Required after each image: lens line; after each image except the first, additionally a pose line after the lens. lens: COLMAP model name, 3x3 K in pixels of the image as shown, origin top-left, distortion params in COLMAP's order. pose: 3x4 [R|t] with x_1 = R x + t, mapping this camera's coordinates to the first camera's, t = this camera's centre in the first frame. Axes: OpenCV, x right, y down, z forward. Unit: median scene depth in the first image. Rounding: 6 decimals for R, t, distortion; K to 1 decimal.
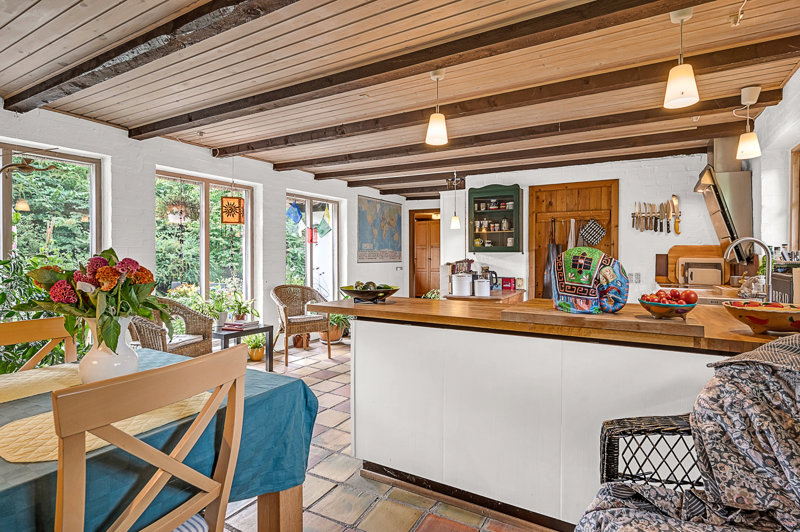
lens RADIAL K [[410.9, 0, 400.0], [0, 410.9, 266.0], [0, 0, 1]] dist [-0.005029, -0.000477]
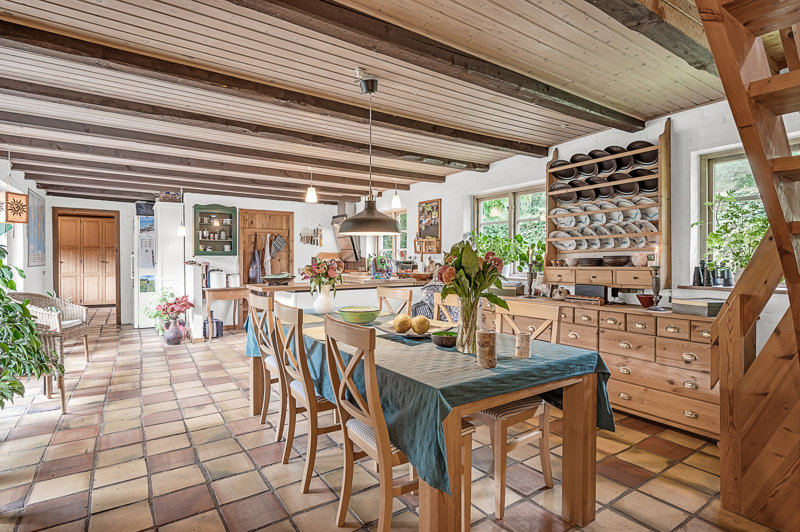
lens RADIAL K [[410.9, 0, 400.0], [0, 410.9, 266.0], [0, 0, 1]] dist [-0.005029, -0.000477]
pose [[0.448882, -0.018940, 0.893390, -0.665474], [0.022987, 0.999689, 0.009644, 0.000051], [-0.893295, 0.016207, 0.449178, -0.108939]]
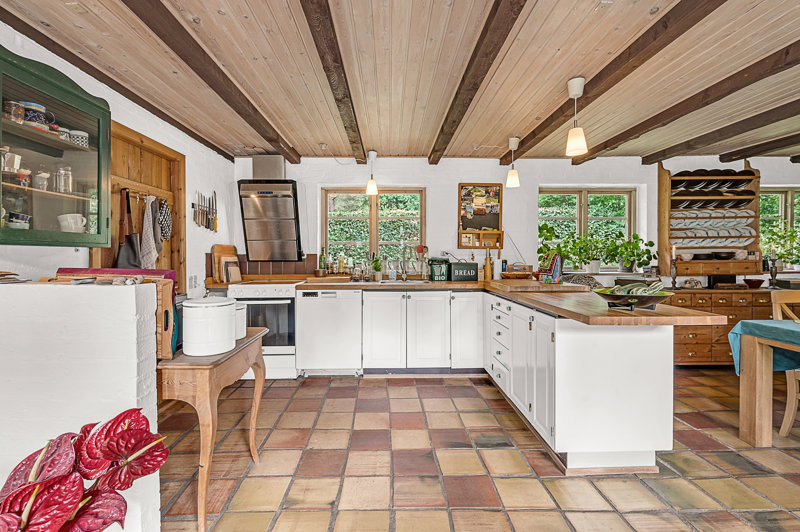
lens RADIAL K [[347.5, 0, 389.6], [0, 347.5, 256.7], [0, 0, 1]] dist [-0.001524, -0.000009]
pose [[-0.503623, -0.005821, 0.863904, -0.197642], [0.023004, 0.999532, 0.020146, -0.022989], [-0.863617, 0.030019, -0.503253, 0.885539]]
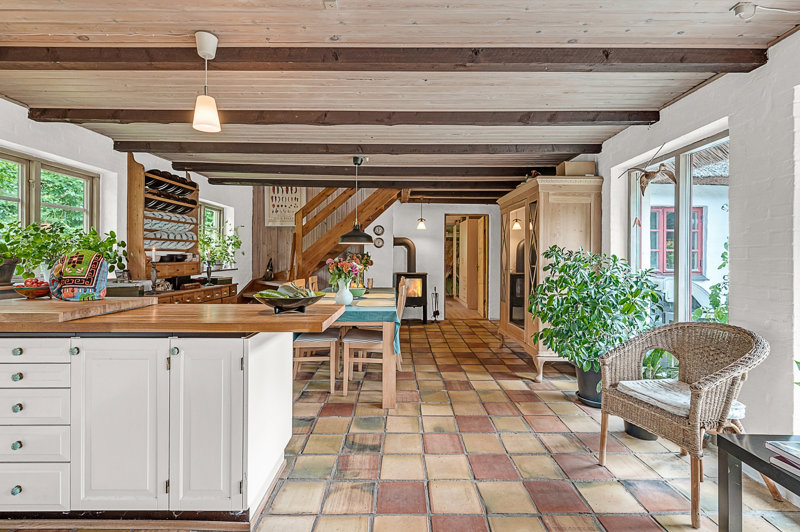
lens RADIAL K [[375.1, 0, 398.9], [0, 375.1, 255.7], [0, 0, 1]] dist [-0.000891, -0.000147]
pose [[-0.873598, -0.006794, -0.486600, 0.064445], [-0.017756, 0.999682, 0.017920, -0.022723], [0.486324, 0.024295, -0.873441, 0.882117]]
